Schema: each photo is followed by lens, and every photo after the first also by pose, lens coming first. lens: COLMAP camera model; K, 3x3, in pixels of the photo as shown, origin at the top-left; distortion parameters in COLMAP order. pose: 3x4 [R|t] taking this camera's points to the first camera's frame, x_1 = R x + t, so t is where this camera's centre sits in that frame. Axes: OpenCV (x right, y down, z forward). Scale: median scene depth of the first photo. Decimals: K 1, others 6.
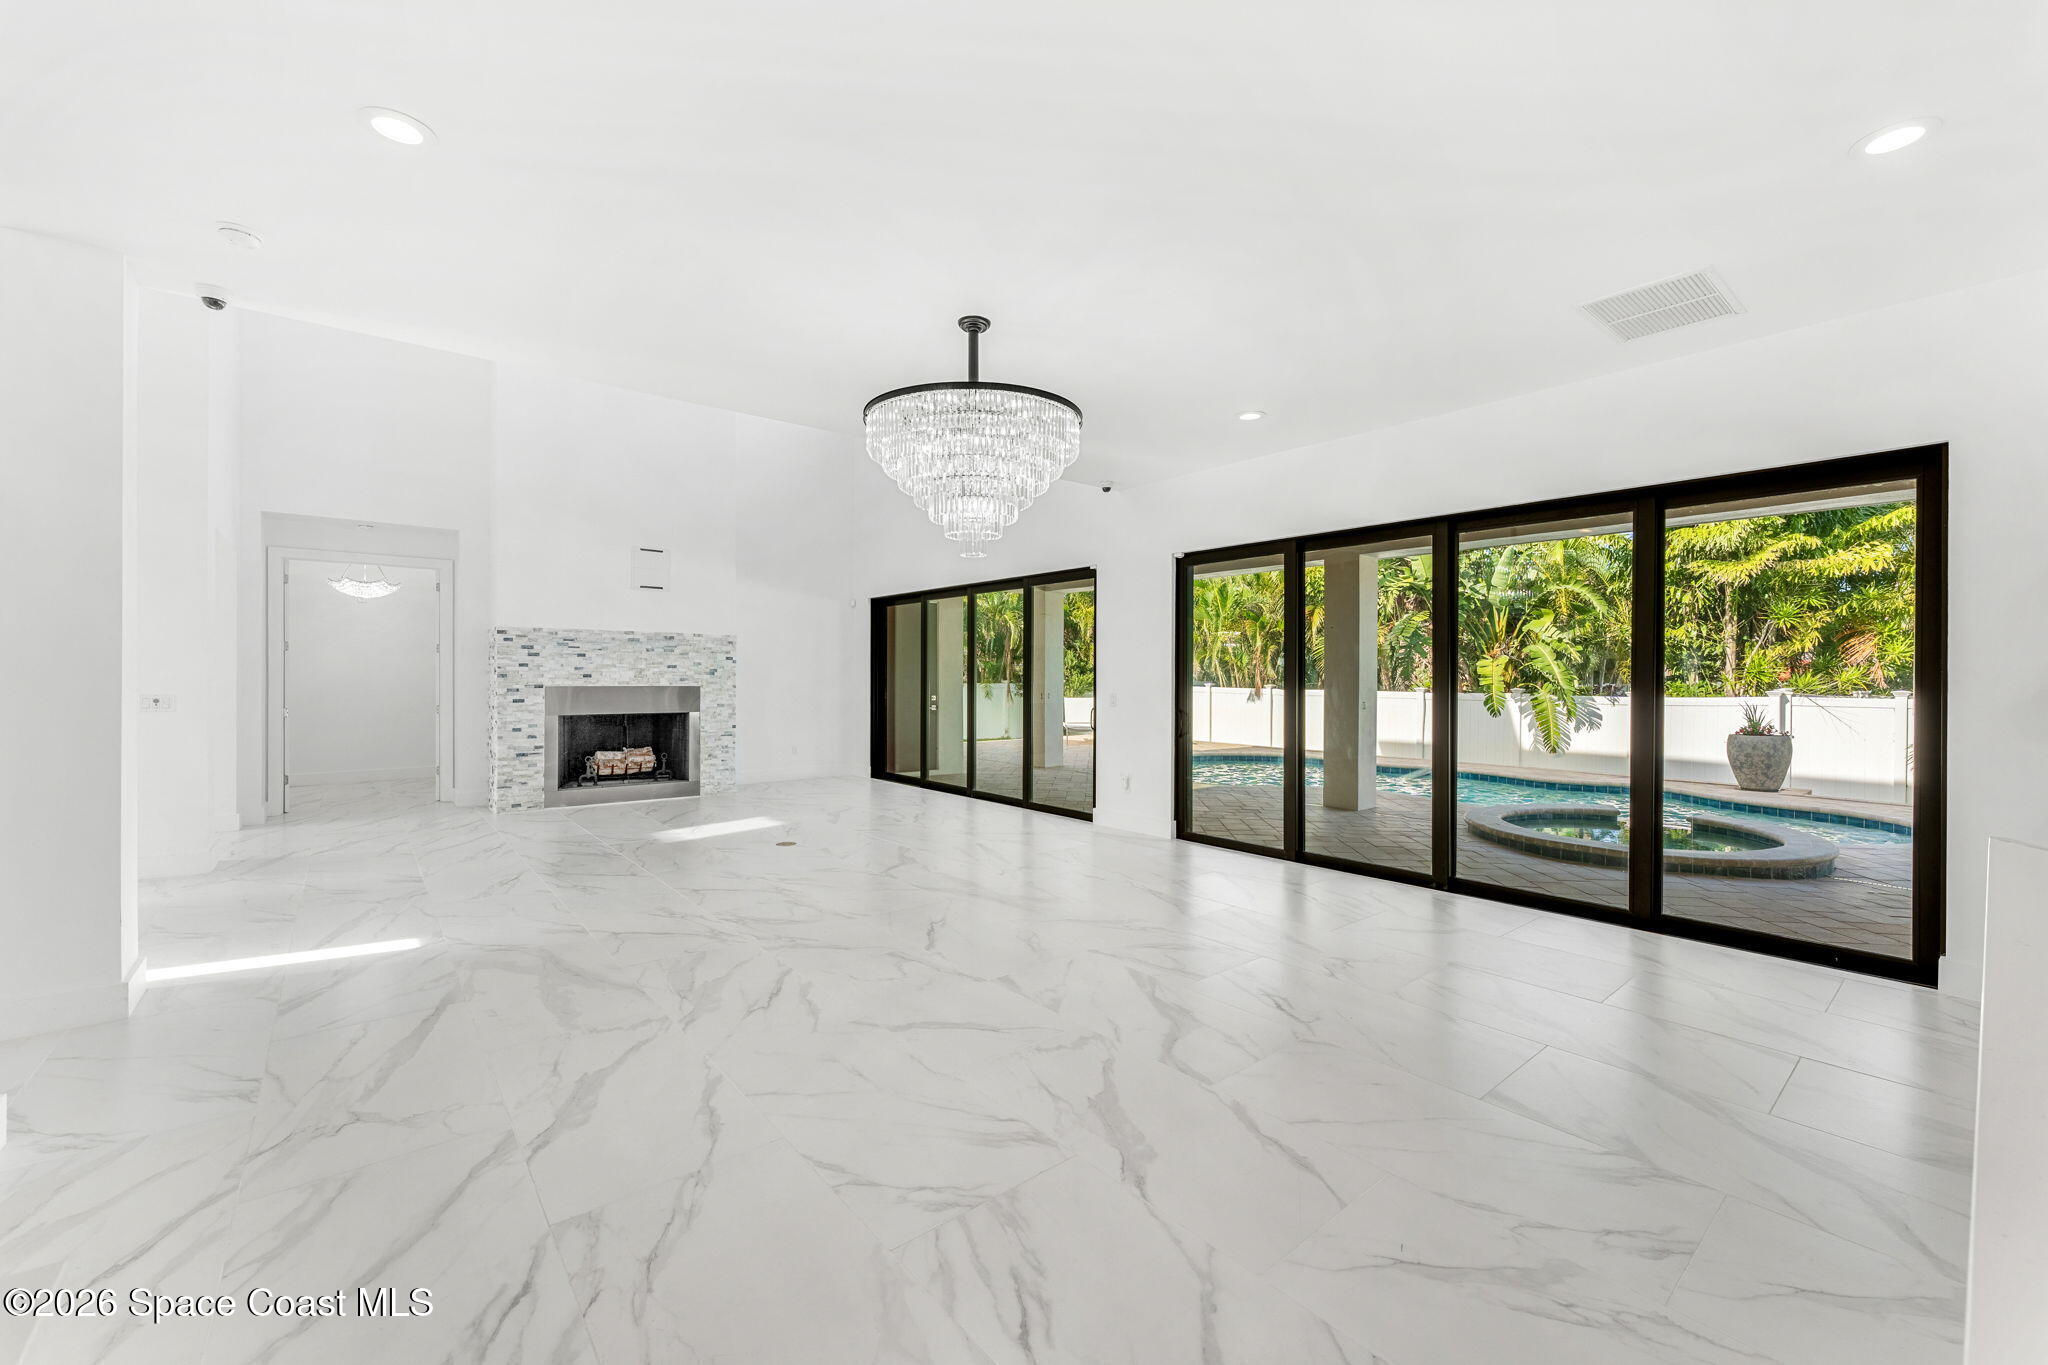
lens RADIAL K [[817.8, 0, 1027.4], [0, 817.8, 682.5], [0, 0, 1]] dist [-0.002334, -0.000091]
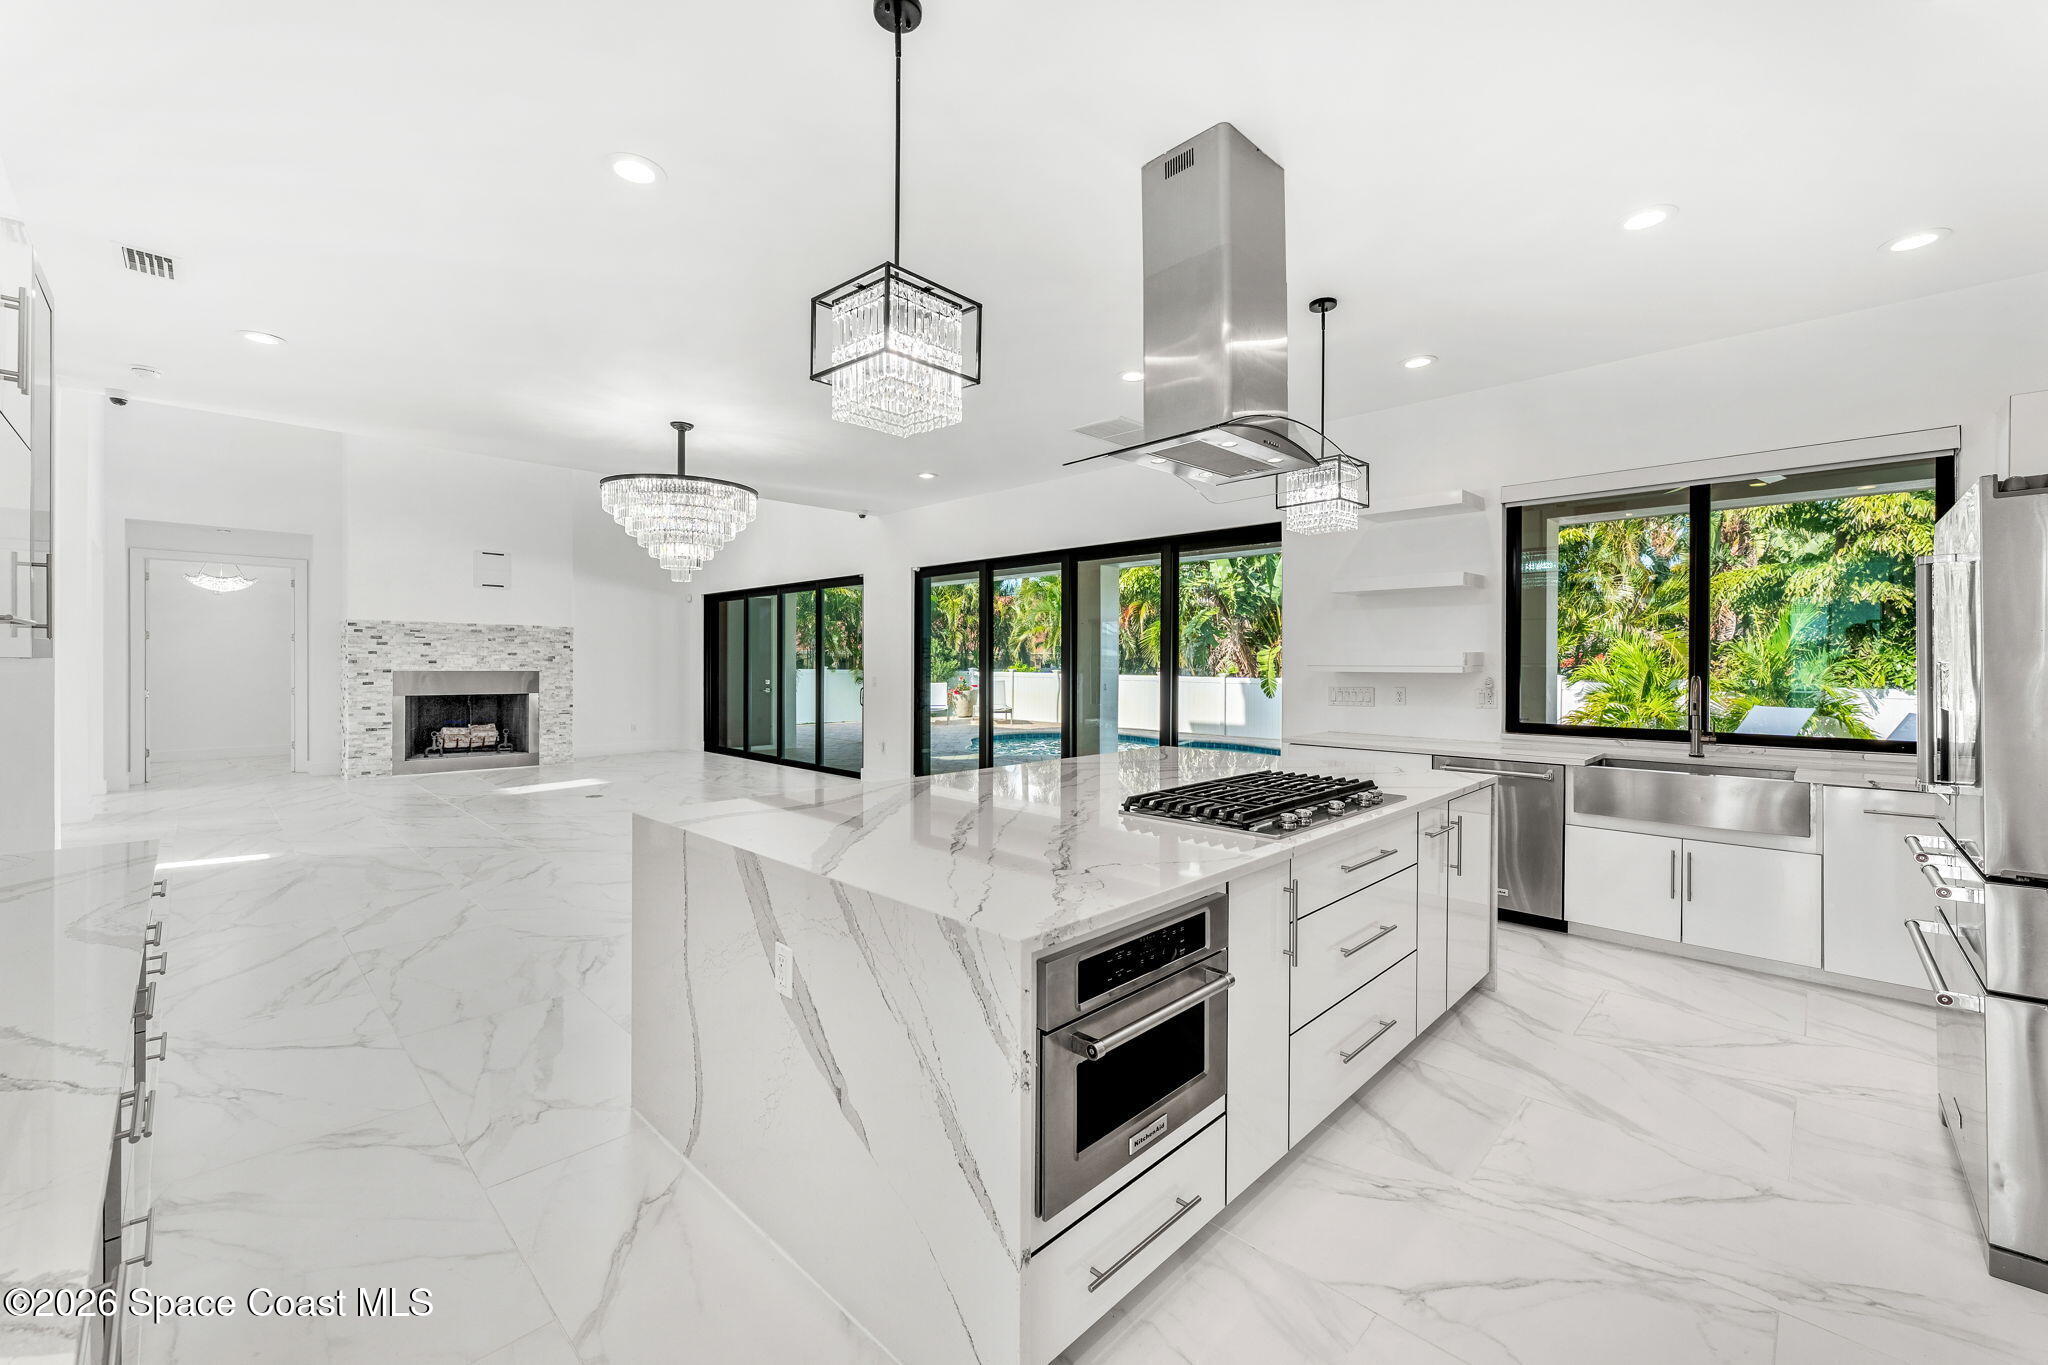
lens RADIAL K [[817.8, 0, 1030.0], [0, 817.8, 671.7], [0, 0, 1]] dist [-0.002334, -0.000091]
pose [[0.994303, -0.000071, 0.106589, 0.189403], [-0.000138, 0.999998, 0.001956, 0.003399], [-0.106589, -0.001960, 0.994301, -0.255204]]
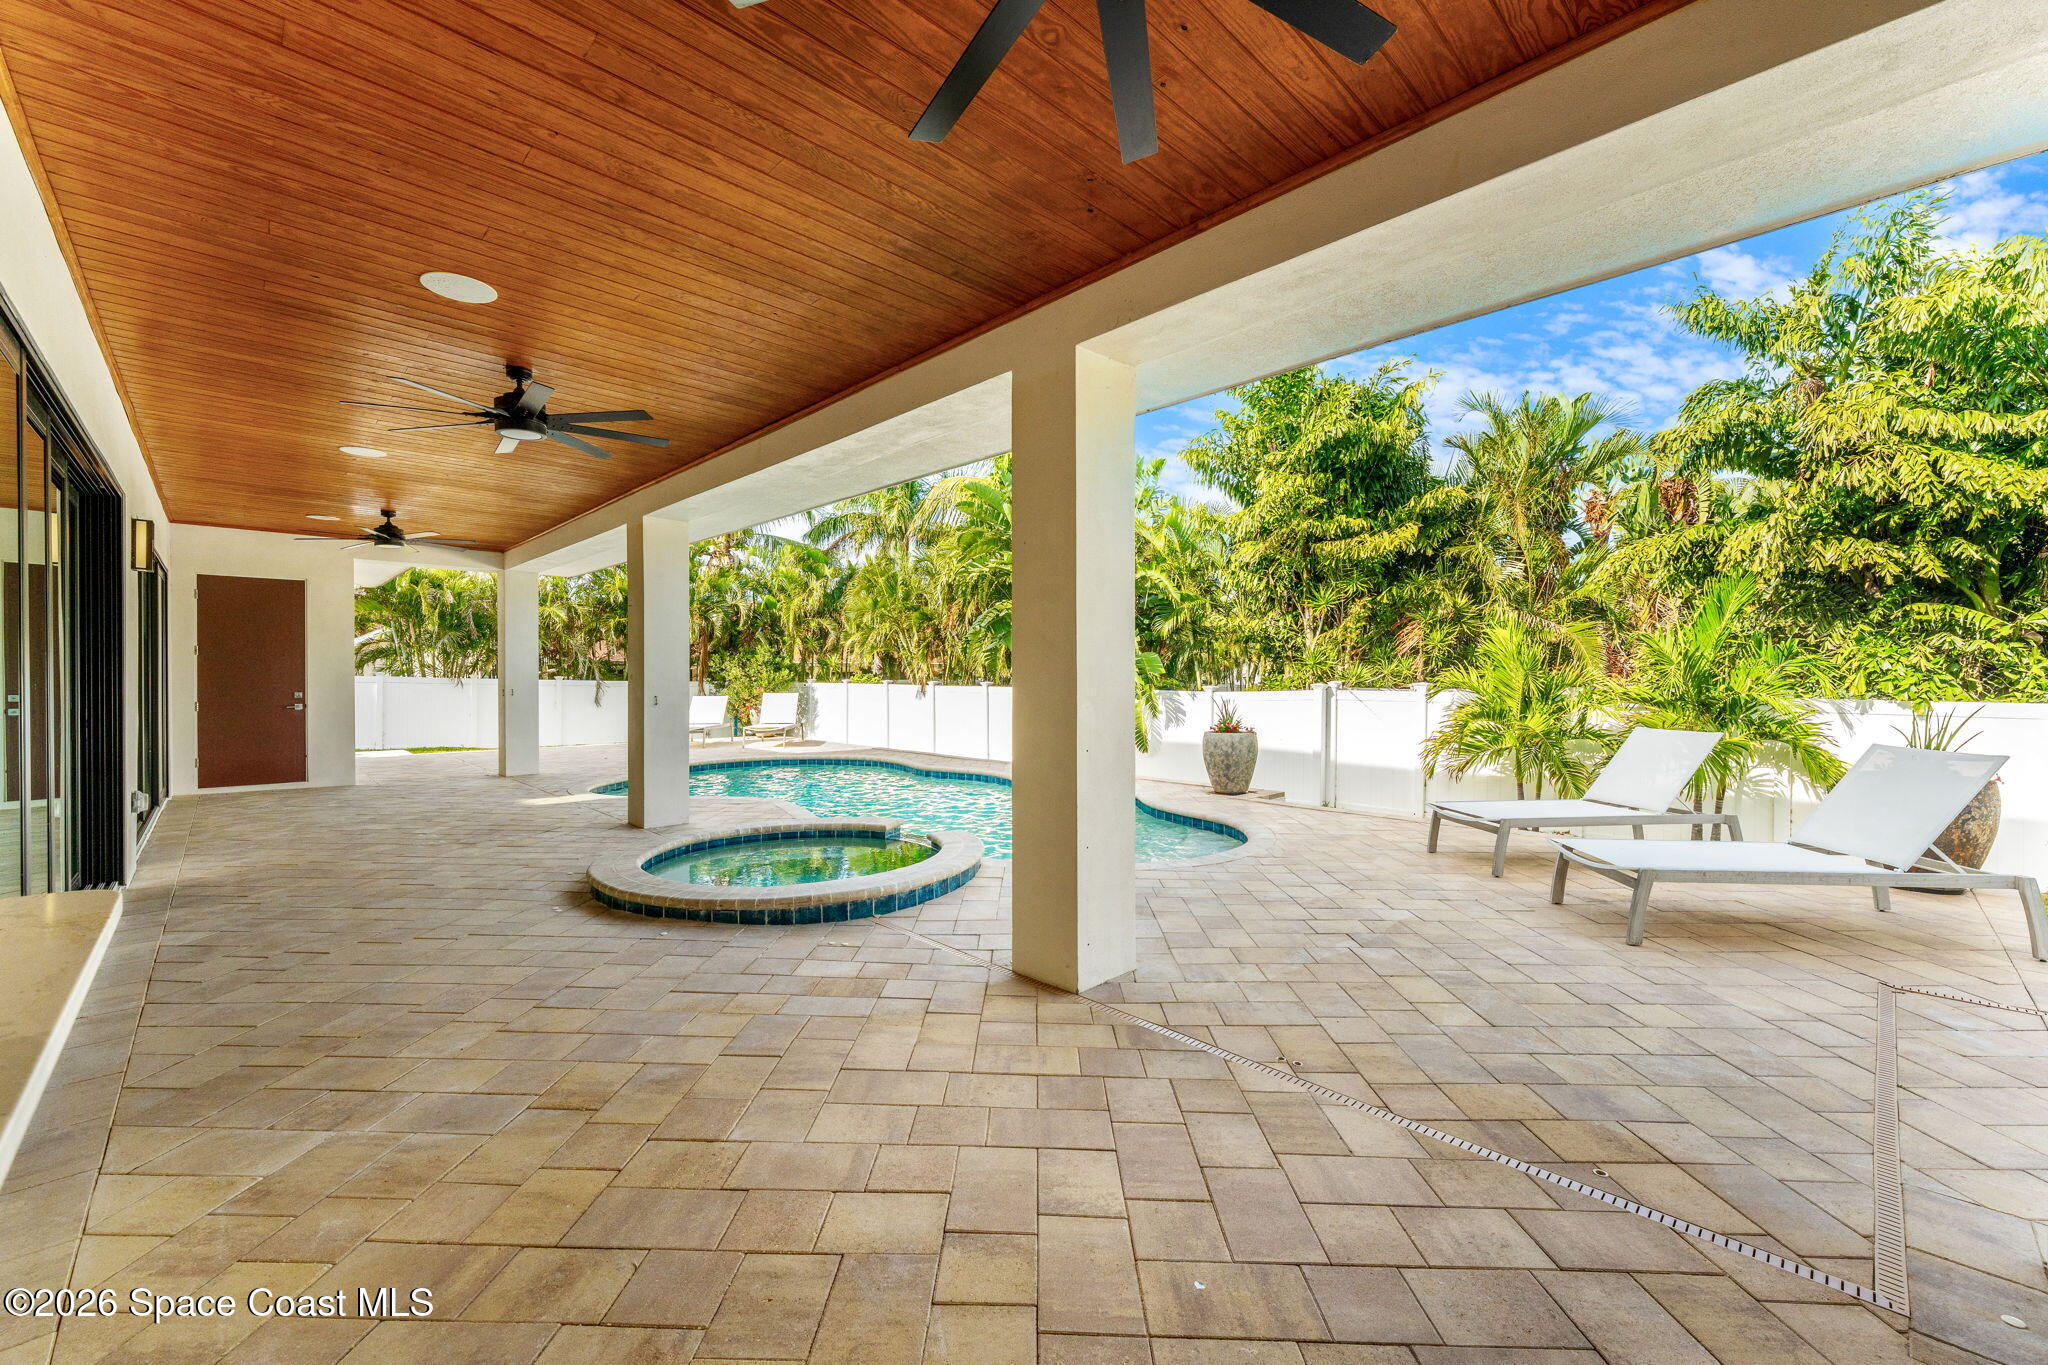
lens RADIAL K [[817.8, 0, 1018.2], [0, 817.8, 685.8], [0, 0, 1]] dist [-0.002334, -0.000091]
pose [[0.997015, -0.004777, 0.077064, 0.822687], [0.004526, 0.999984, 0.003441, 0.013560], [-0.077079, -0.003082, 0.997020, 0.164549]]
